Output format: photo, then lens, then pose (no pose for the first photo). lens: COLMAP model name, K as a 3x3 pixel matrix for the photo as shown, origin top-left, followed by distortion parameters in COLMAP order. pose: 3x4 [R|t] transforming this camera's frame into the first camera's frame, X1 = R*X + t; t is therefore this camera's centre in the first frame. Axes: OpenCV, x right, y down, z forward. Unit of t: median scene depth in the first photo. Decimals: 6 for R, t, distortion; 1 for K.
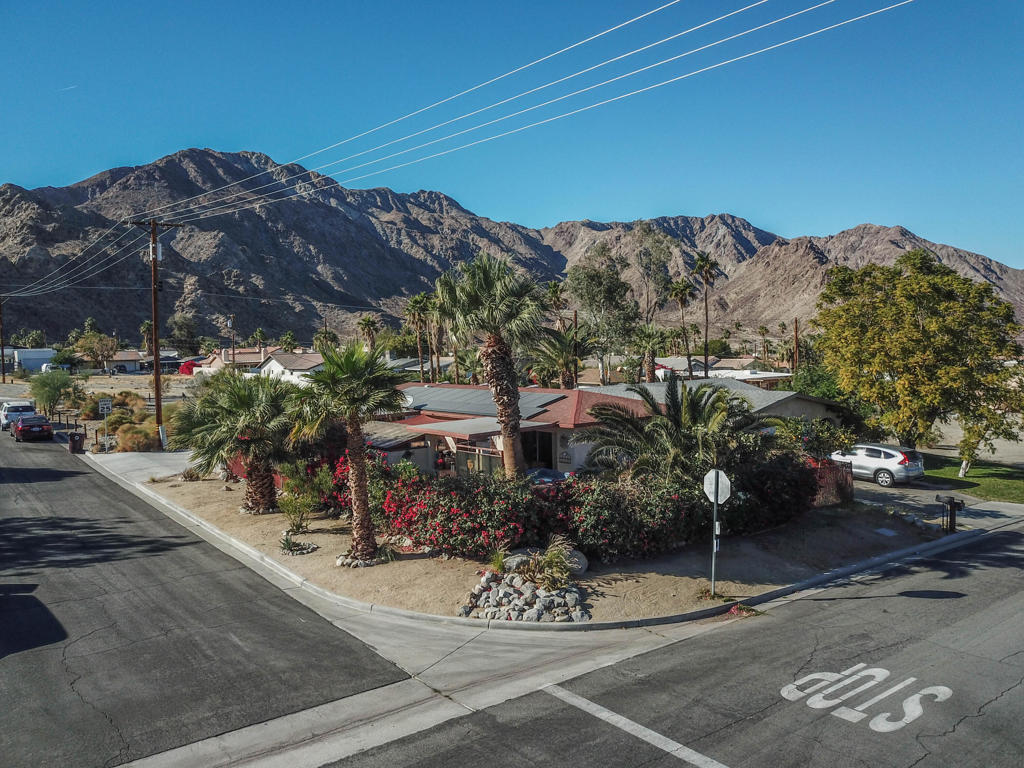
lens RADIAL K [[782.2, 0, 515.0], [0, 782.2, 377.6], [0, 0, 1]] dist [0.015359, -0.009868]
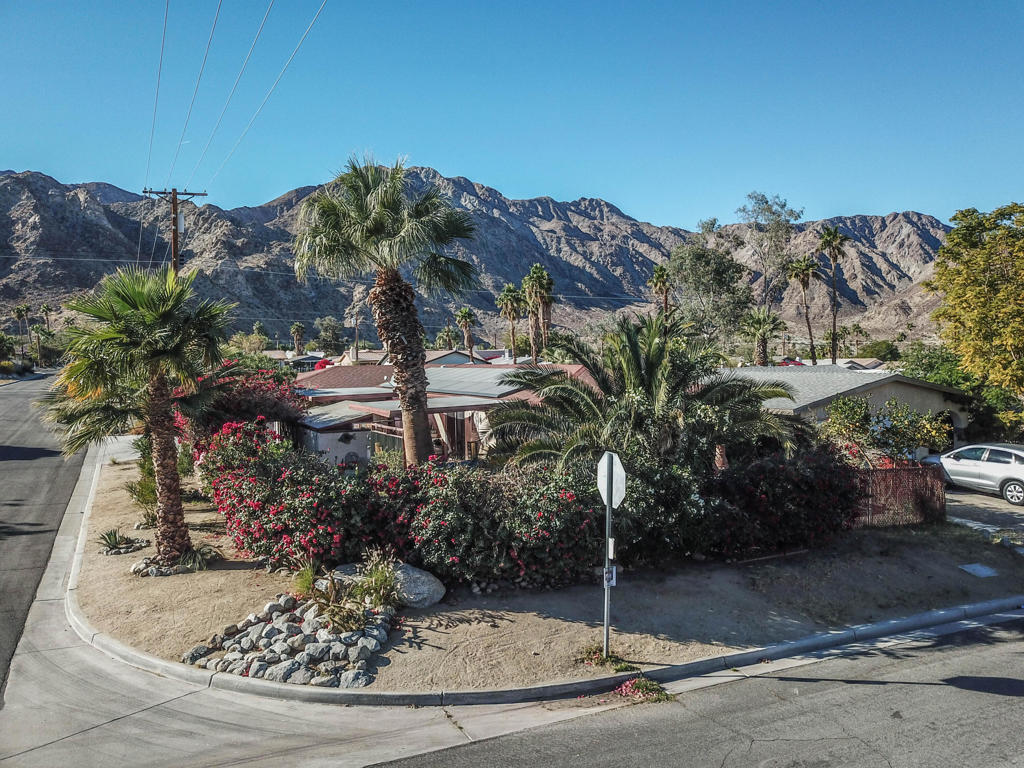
lens RADIAL K [[782.2, 0, 515.0], [0, 782.2, 377.6], [0, 0, 1]] dist [0.015359, -0.009868]
pose [[0.979254, 0.010183, -0.202380, 0.290775], [-0.012114, 0.999892, -0.008307, 0.061325], [0.202274, 0.010586, 0.979272, 0.364748]]
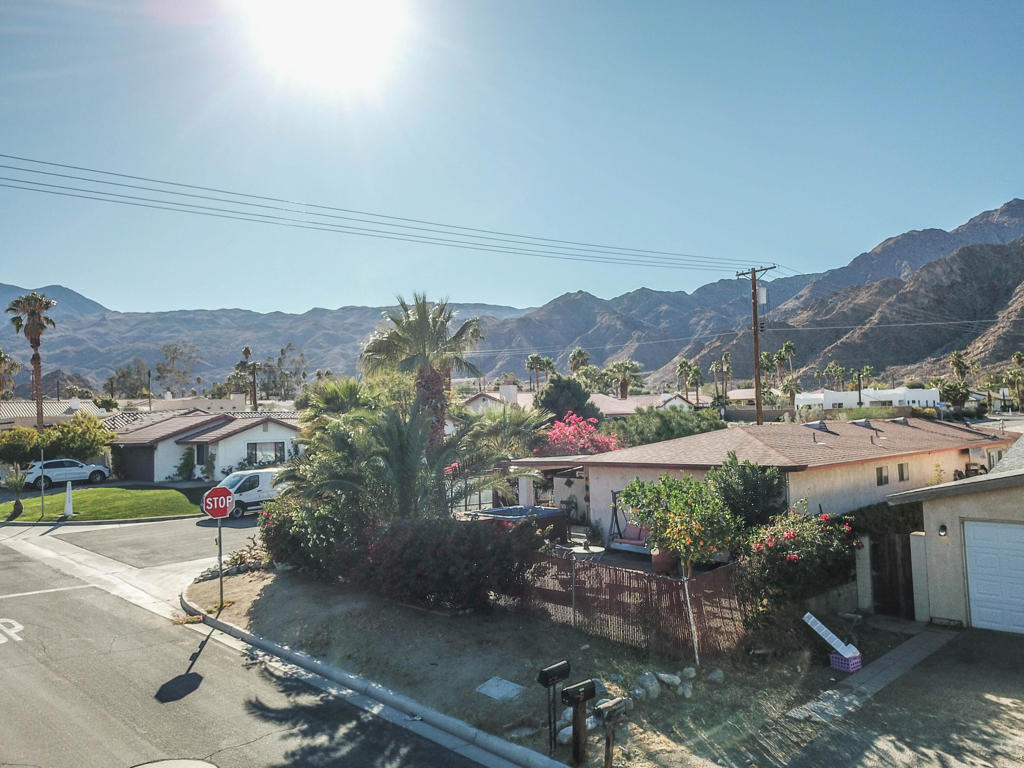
lens RADIAL K [[782.2, 0, 515.0], [0, 782.2, 377.6], [0, 0, 1]] dist [0.015359, -0.009868]
pose [[0.128335, -0.035639, -0.991090, 1.315332], [-0.016499, 0.999139, -0.038065, -0.001381], [0.991594, 0.021237, 0.127637, 1.195746]]
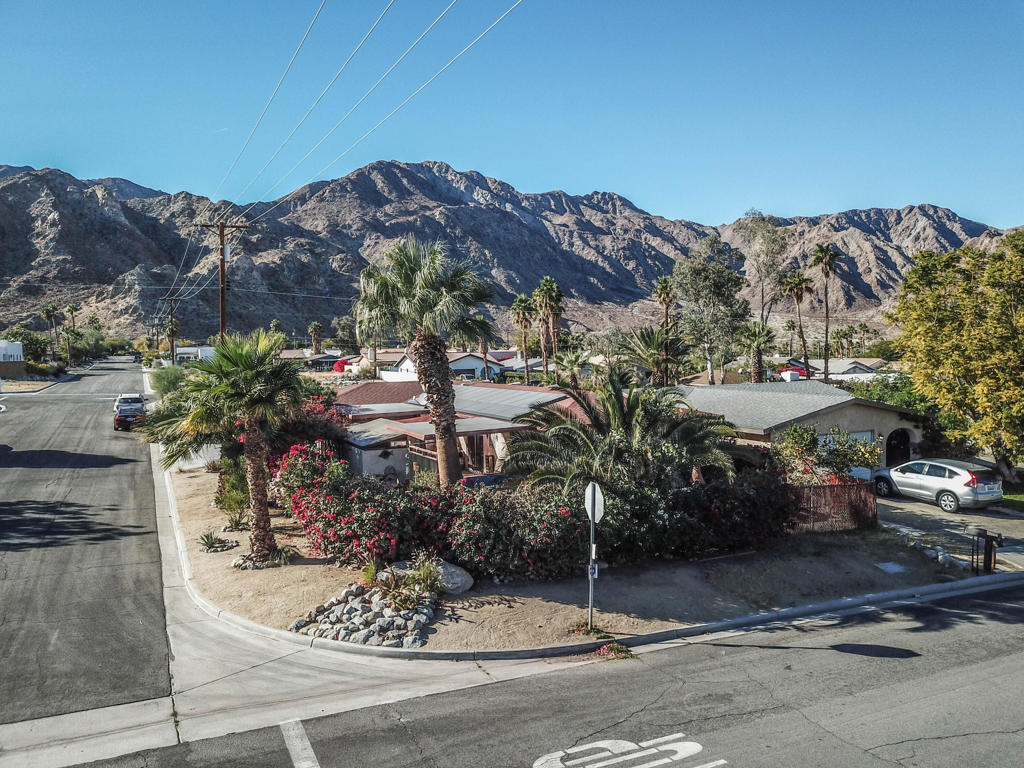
lens RADIAL K [[782.2, 0, 515.0], [0, 782.2, 377.6], [0, 0, 1]] dist [0.015359, -0.009868]
pose [[0.975931, 0.012513, -0.217719, 0.338565], [-0.012849, 0.999917, -0.000127, 0.003495], [0.217699, 0.002922, 0.976012, 0.139418]]
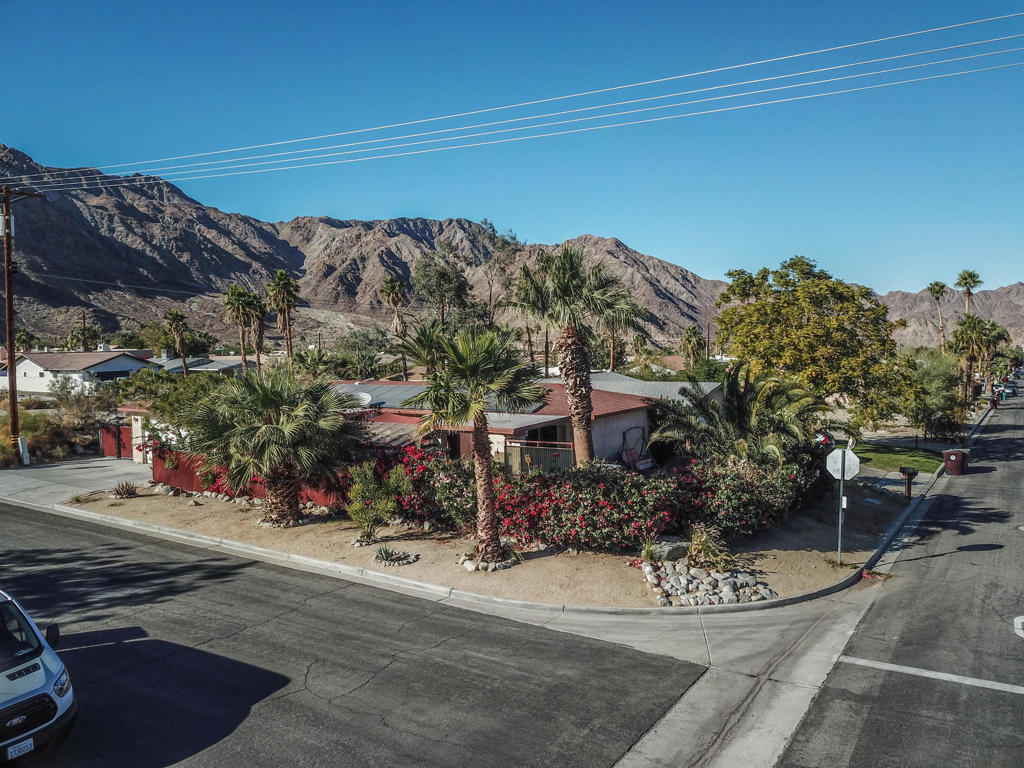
lens RADIAL K [[782.2, 0, 515.0], [0, 782.2, 377.6], [0, 0, 1]] dist [0.015359, -0.009868]
pose [[0.945926, -0.012066, 0.324157, -0.499899], [0.012086, 0.999925, 0.001952, 0.009881], [-0.324156, 0.002072, 0.946001, 0.107880]]
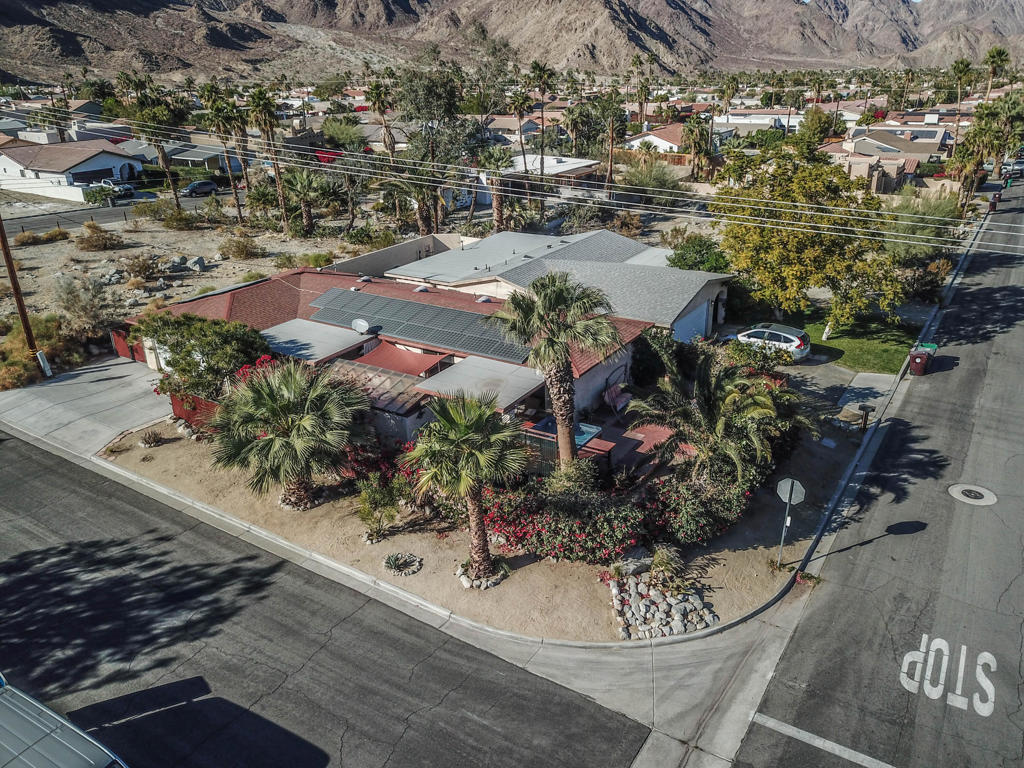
lens RADIAL K [[782.2, 0, 515.0], [0, 782.2, 377.6], [0, 0, 1]] dist [0.015359, -0.009868]
pose [[0.944711, -0.125670, 0.302865, -0.483556], [0.017263, 0.941423, 0.336785, -0.433752], [-0.327448, -0.312936, 0.891543, 0.086099]]
